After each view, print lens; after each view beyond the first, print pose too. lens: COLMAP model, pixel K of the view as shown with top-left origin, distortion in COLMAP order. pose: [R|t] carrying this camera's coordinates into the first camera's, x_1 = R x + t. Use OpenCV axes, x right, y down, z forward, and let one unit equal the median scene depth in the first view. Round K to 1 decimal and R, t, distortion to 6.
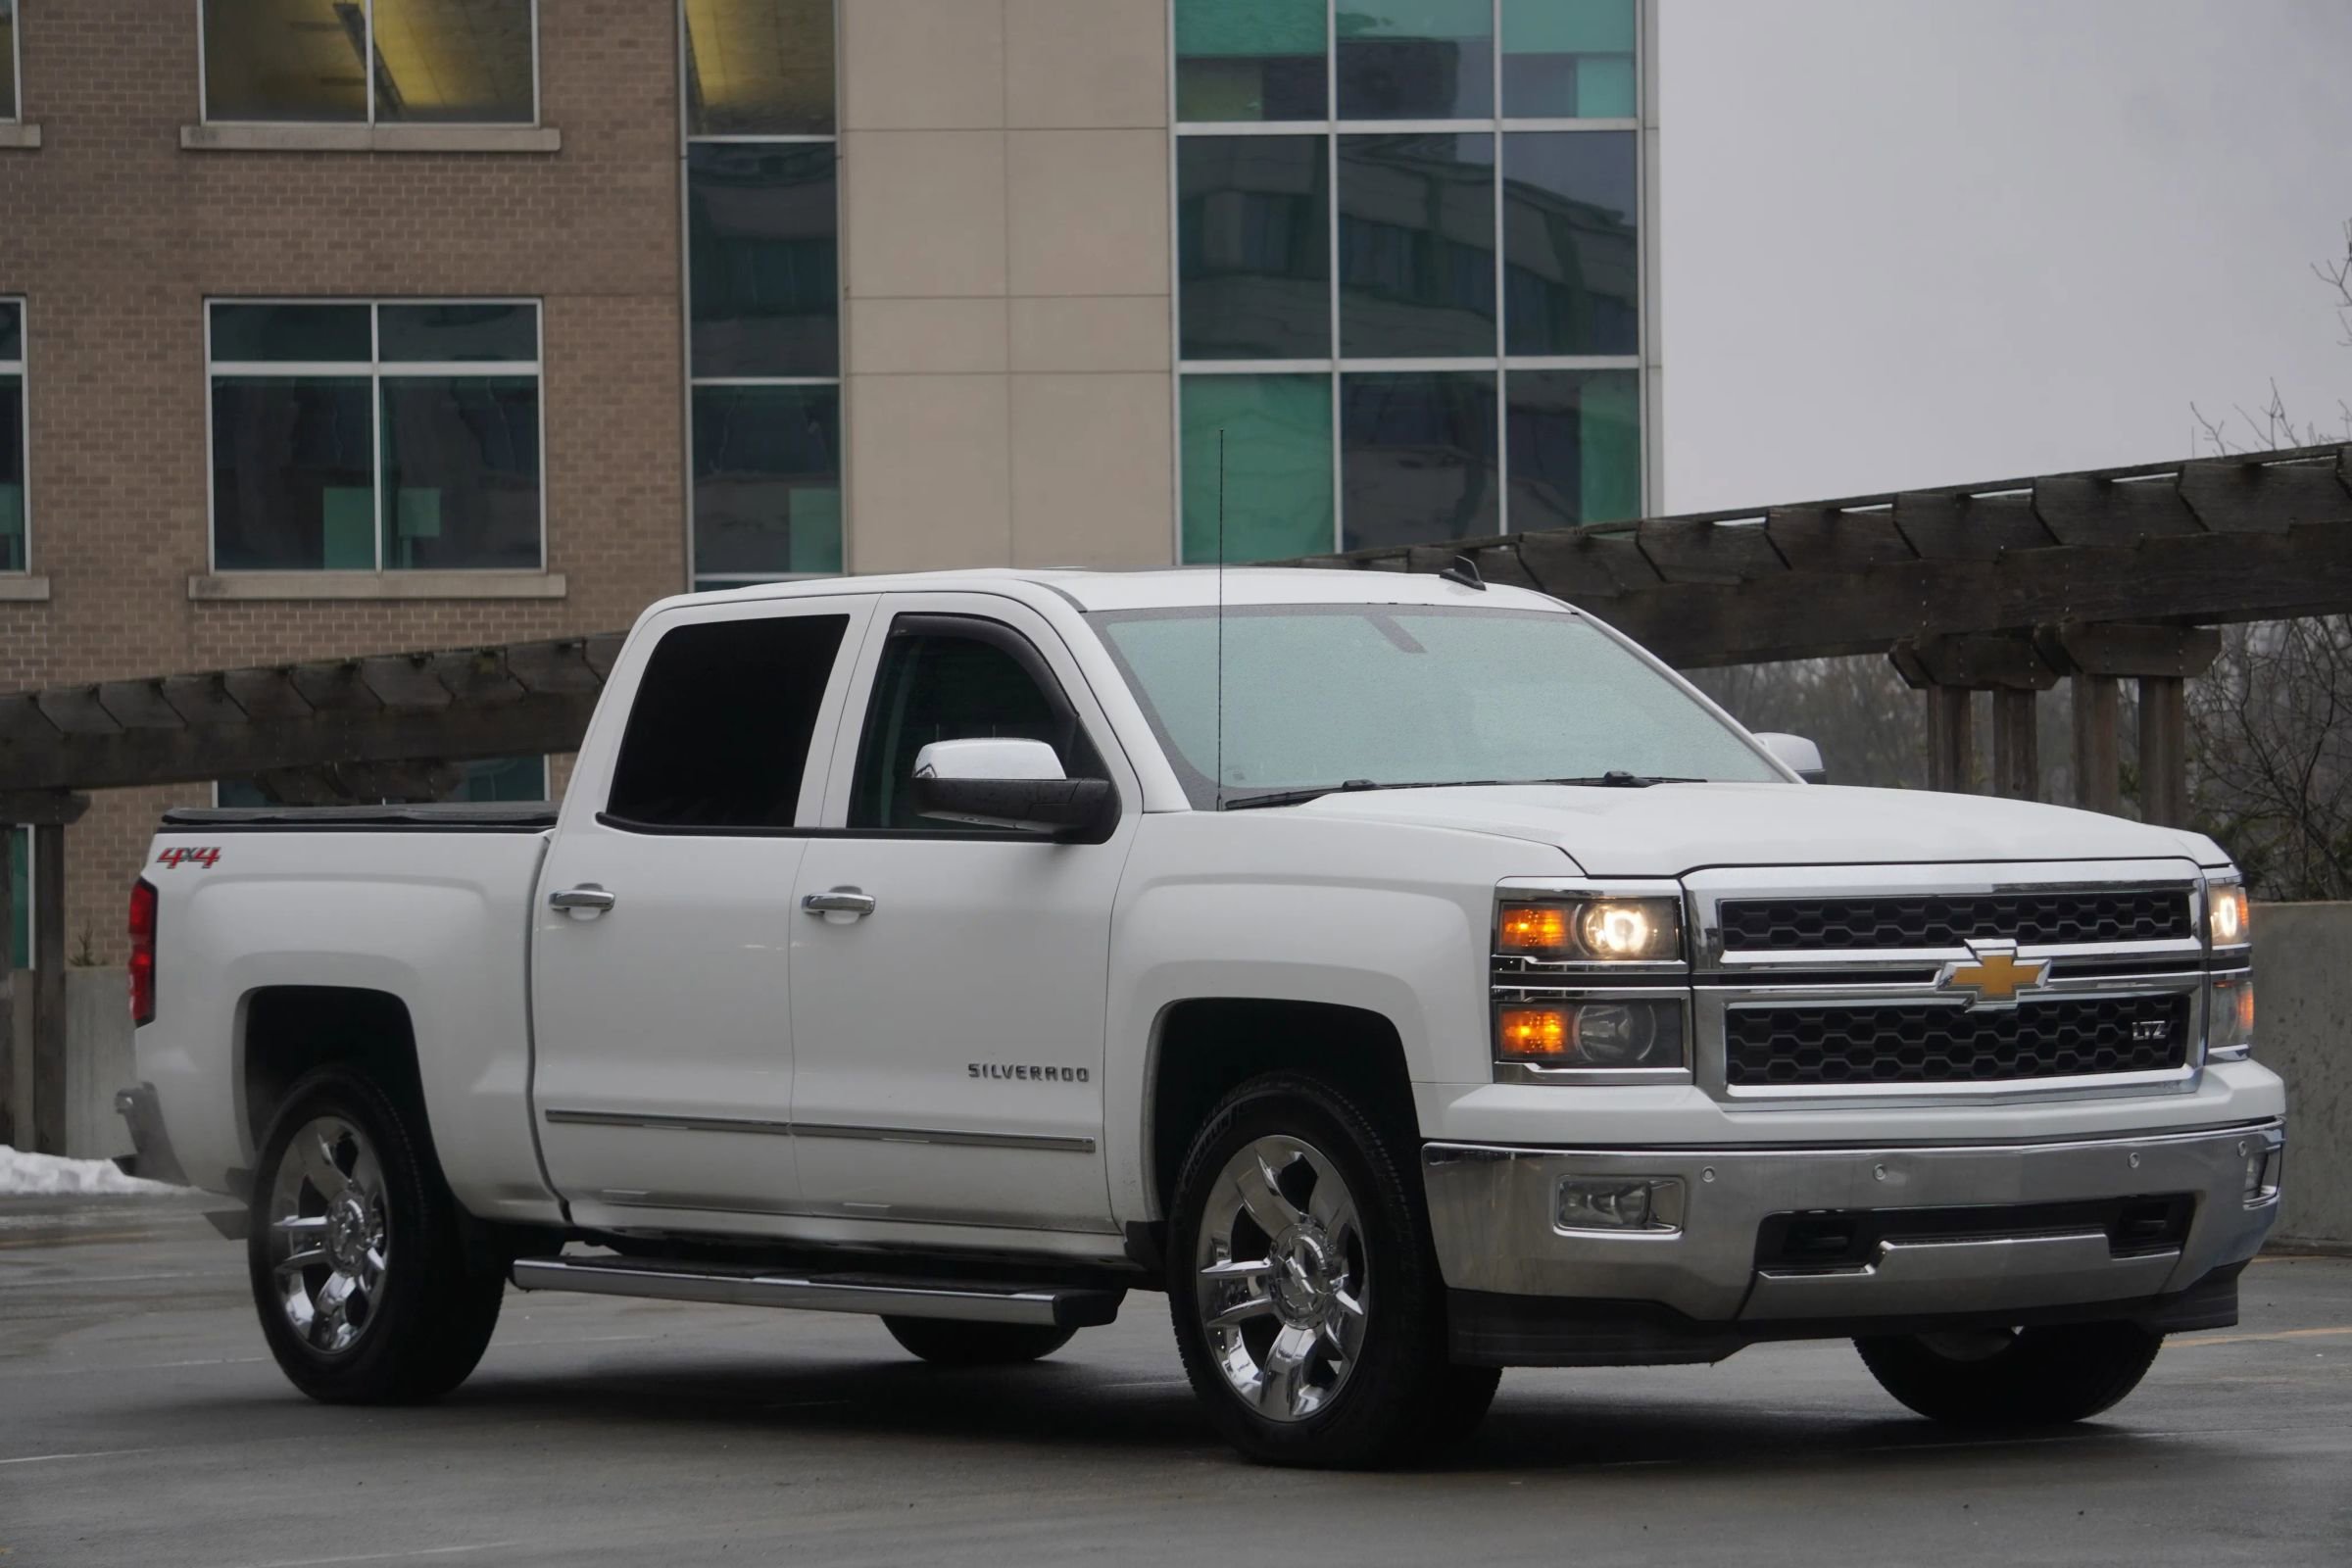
lens RADIAL K [[7038.4, 0, 1176.0], [0, 7038.4, 784.0], [0, 0, 1]] dist [0.689786, -0.373300]
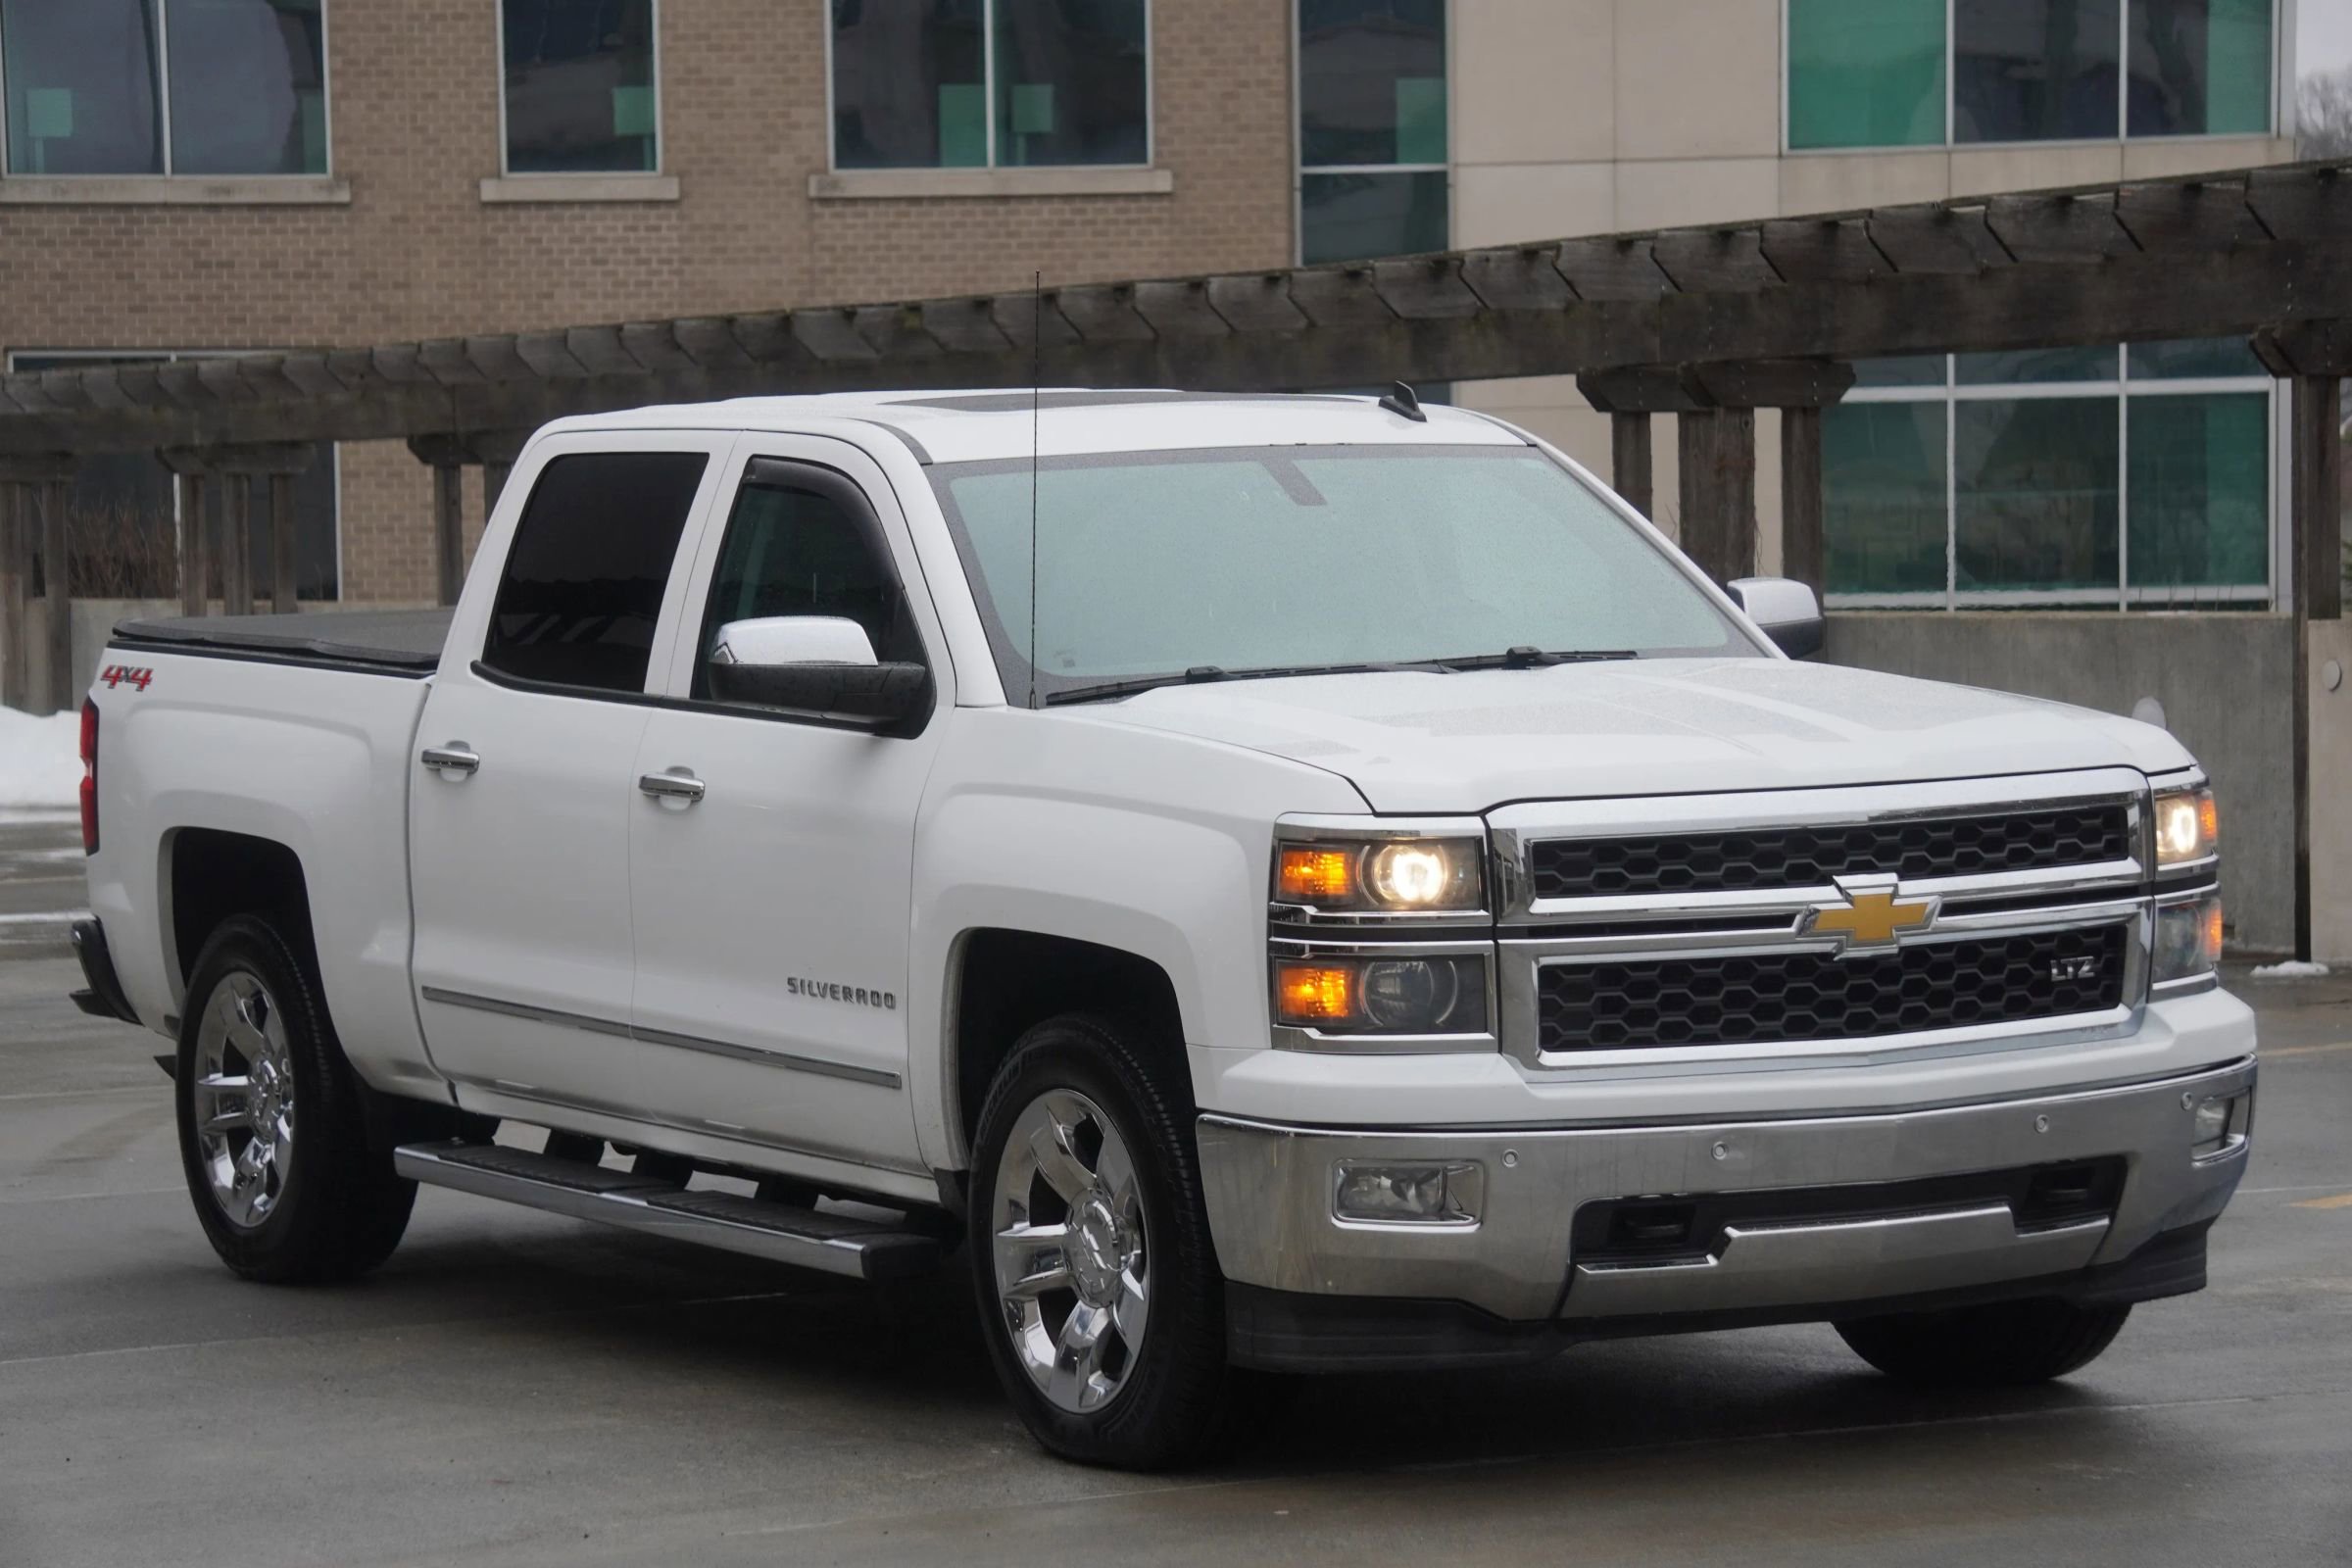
lens RADIAL K [[6721.5, 0, 1176.0], [0, 6721.5, 784.0], [0, 0, 1]] dist [0.439494, 3.165273]
pose [[0.993072, 0.002915, -0.117467, 0.115877], [0.005477, 0.997458, 0.071047, -0.043623], [0.117376, -0.071198, 0.990532, 0.159717]]
